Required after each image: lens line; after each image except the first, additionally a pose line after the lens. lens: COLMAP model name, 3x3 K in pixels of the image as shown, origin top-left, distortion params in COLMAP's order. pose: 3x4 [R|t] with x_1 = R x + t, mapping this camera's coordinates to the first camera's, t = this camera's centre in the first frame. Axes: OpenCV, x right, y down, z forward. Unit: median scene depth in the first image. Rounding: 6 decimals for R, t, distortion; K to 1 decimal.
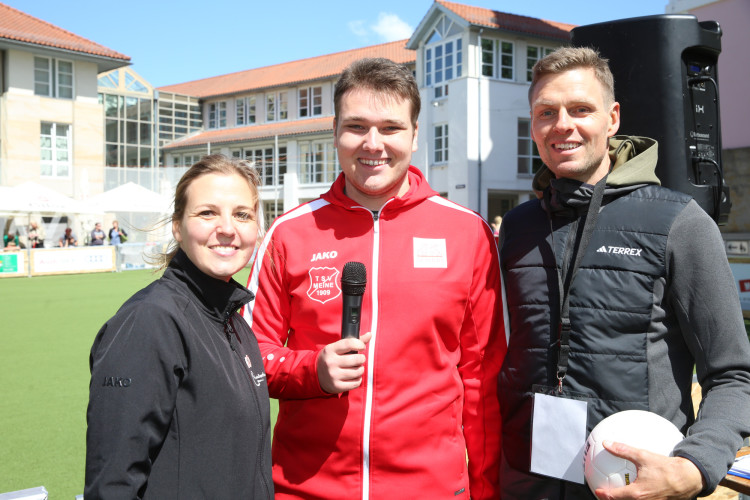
lens RADIAL K [[775.4, 0, 374.3], [0, 775.4, 252.2], [0, 0, 1]] dist [0.034033, 0.000000]
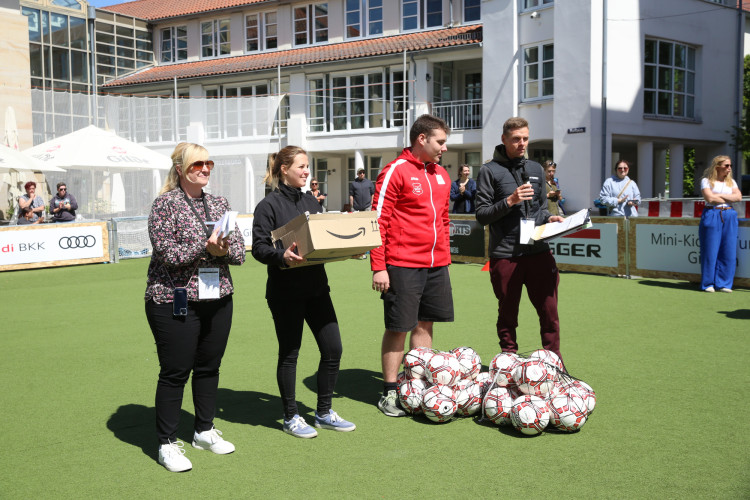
lens RADIAL K [[775.4, 0, 368.6], [0, 775.4, 257.9], [0, 0, 1]] dist [0.034033, 0.000000]
pose [[0.990344, -0.019618, 0.137239, -0.126140], [0.012617, 0.998583, 0.051693, -0.004820], [-0.138059, -0.049462, 0.989188, 0.217787]]
